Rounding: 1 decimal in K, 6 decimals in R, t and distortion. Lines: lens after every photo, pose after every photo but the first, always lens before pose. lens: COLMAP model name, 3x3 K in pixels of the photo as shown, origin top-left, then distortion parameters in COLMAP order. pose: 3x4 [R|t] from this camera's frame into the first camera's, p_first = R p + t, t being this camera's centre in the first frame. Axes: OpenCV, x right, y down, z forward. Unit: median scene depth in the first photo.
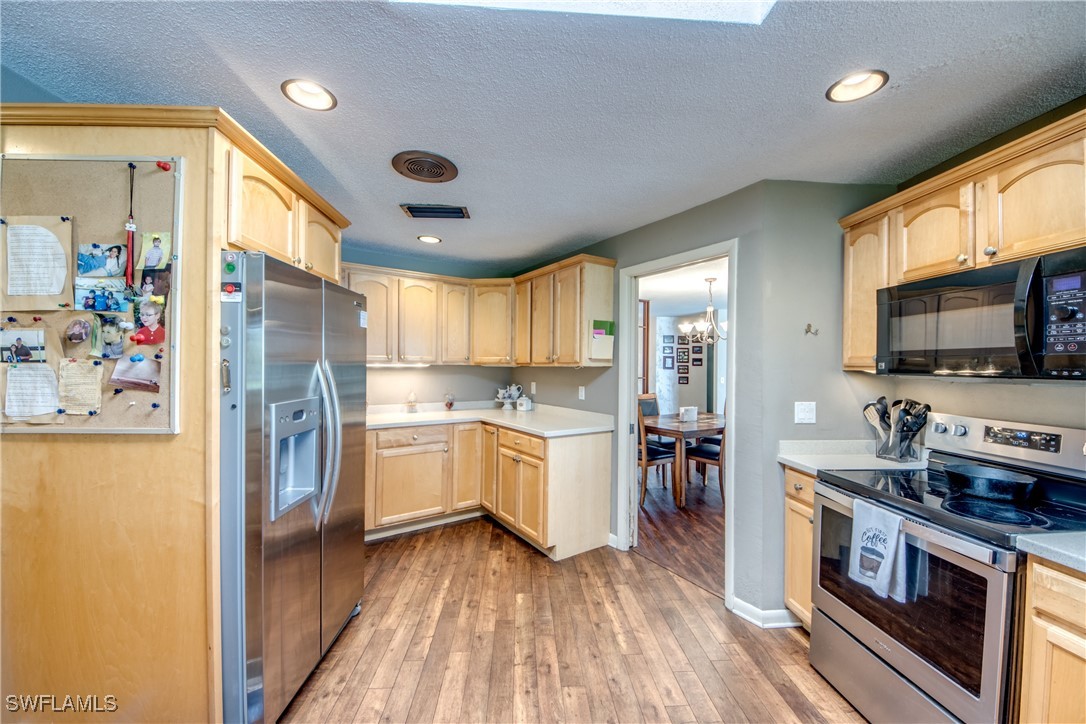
lens RADIAL K [[432.5, 0, 542.8], [0, 432.5, 374.1], [0, 0, 1]] dist [0.016609, -0.019161]
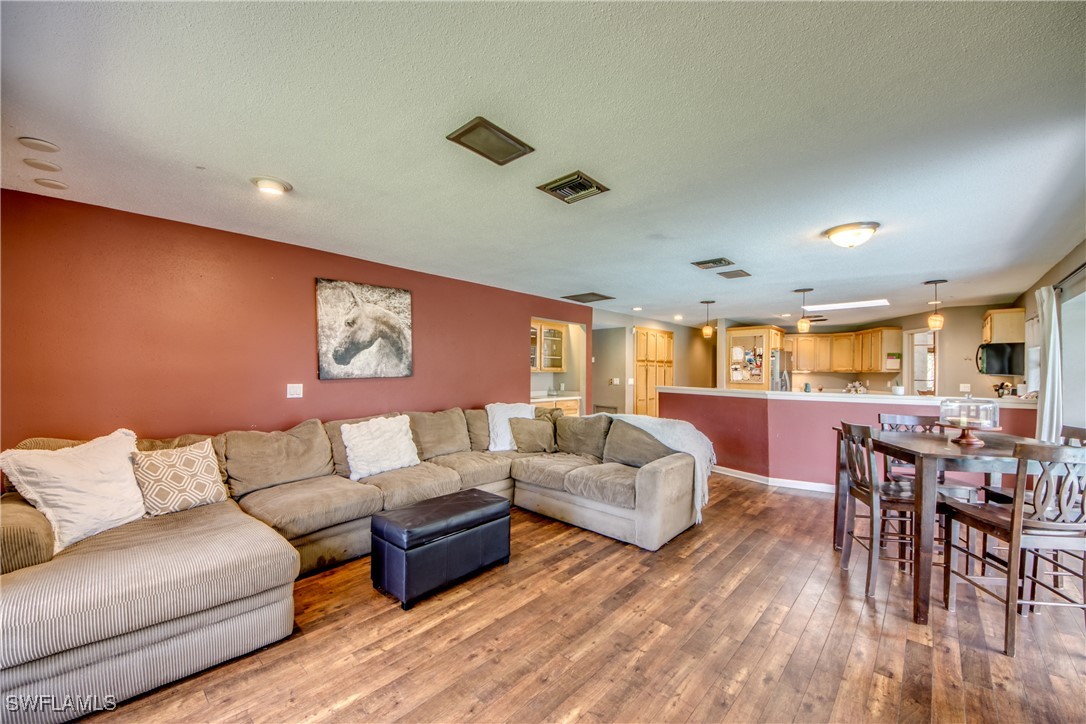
lens RADIAL K [[432.5, 0, 542.8], [0, 432.5, 374.1], [0, 0, 1]] dist [0.016609, -0.019161]
pose [[0.707696, 0.001415, -0.706516, 0.464414], [-0.014853, 0.999807, -0.012876, 0.055010], [0.706361, 0.019606, 0.707580, -2.100858]]
